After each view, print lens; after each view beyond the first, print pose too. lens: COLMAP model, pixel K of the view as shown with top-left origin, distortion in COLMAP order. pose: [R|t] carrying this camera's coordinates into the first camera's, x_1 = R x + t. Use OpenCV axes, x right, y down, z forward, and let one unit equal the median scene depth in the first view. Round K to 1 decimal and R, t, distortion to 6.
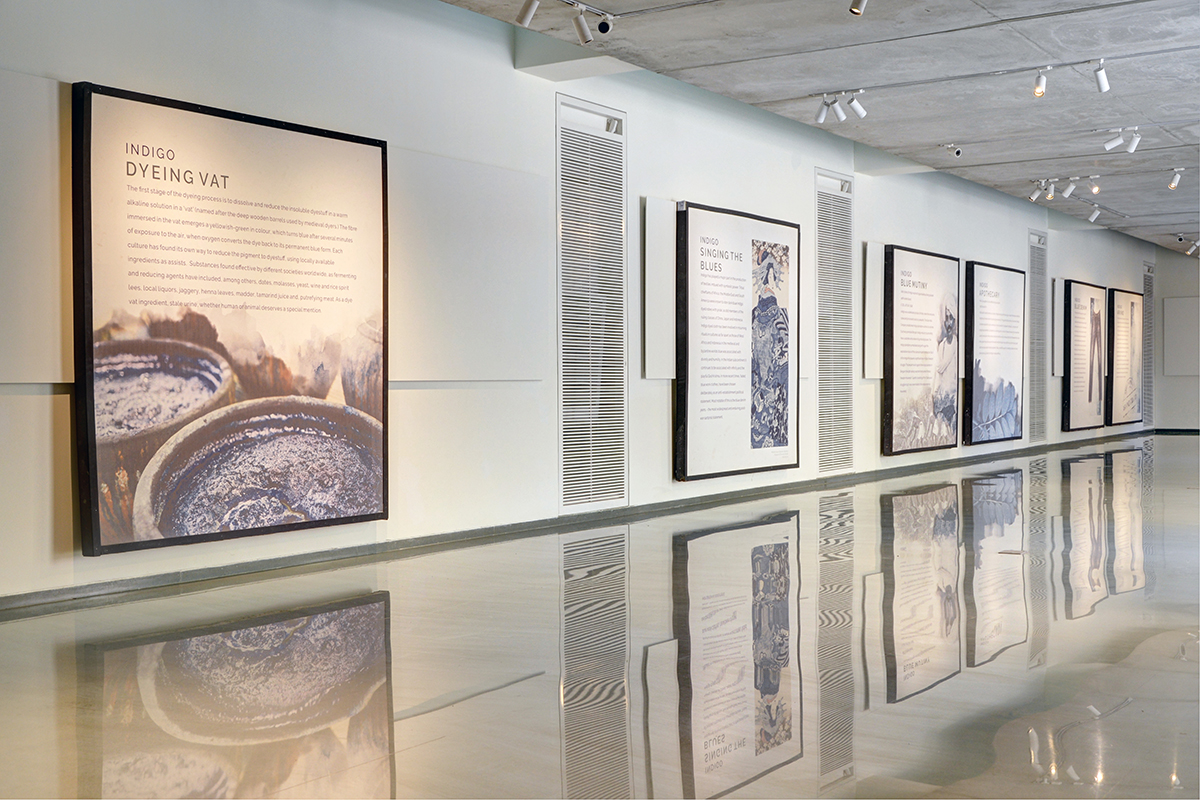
lens RADIAL K [[1470.4, 0, 600.0], [0, 1470.4, 400.0], [0, 0, 1]] dist [-0.007898, -0.003703]
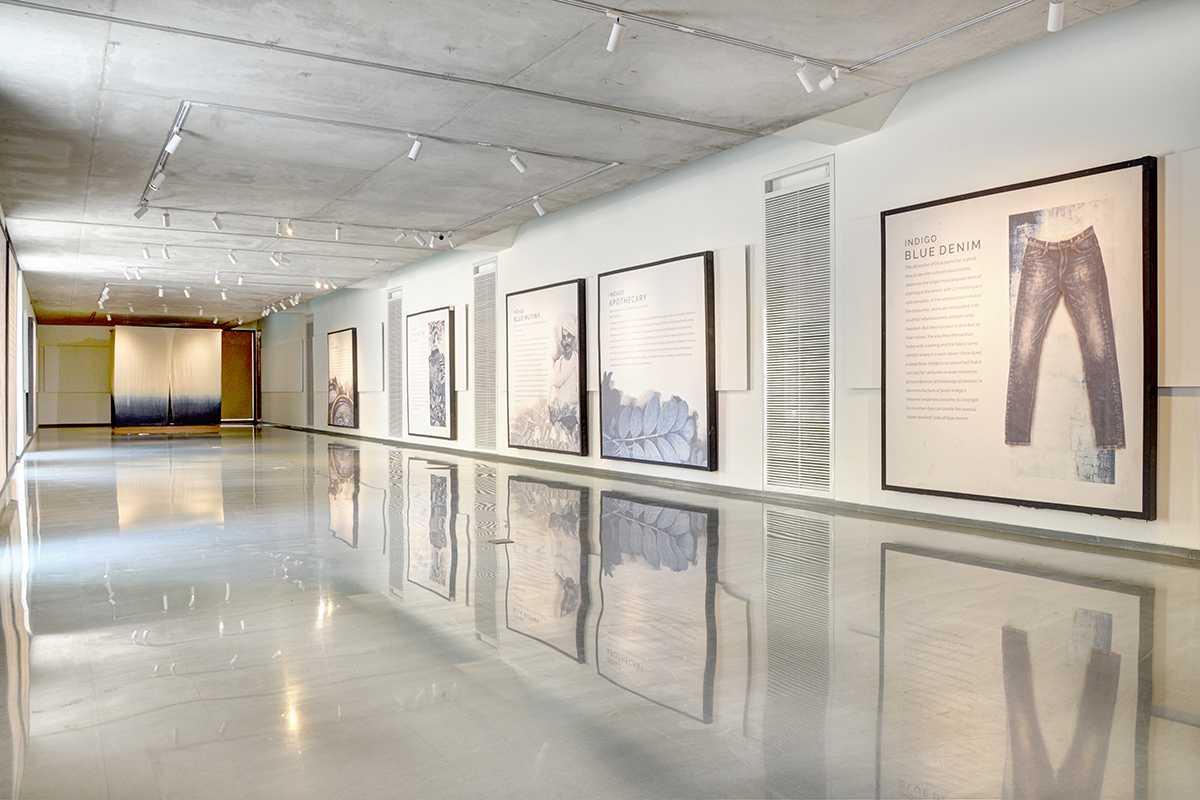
lens RADIAL K [[901.4, 0, 600.0], [0, 901.4, 400.0], [0, 0, 1]] dist [-0.067568, 0.012122]
pose [[-0.440138, 0.020014, -0.897707, 0.851506], [-0.003059, 0.999712, 0.023787, -0.024861], [0.897925, 0.013215, -0.439951, 1.343552]]
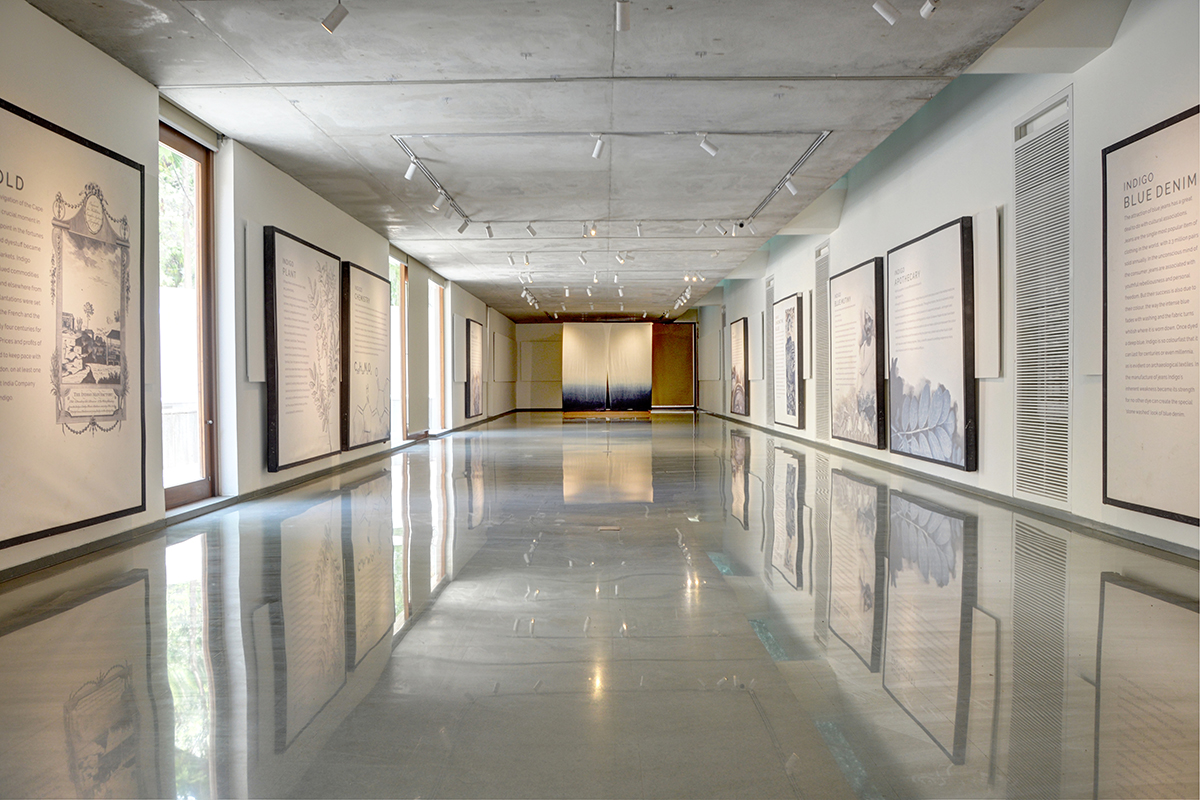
lens RADIAL K [[901.4, 0, 600.0], [0, 901.4, 400.0], [0, 0, 1]] dist [-0.067568, 0.012122]
pose [[-0.845916, 0.027032, -0.532631, 0.744434], [0.009543, 0.999322, 0.035560, -0.024774], [0.533231, 0.024998, -0.845600, 1.455718]]
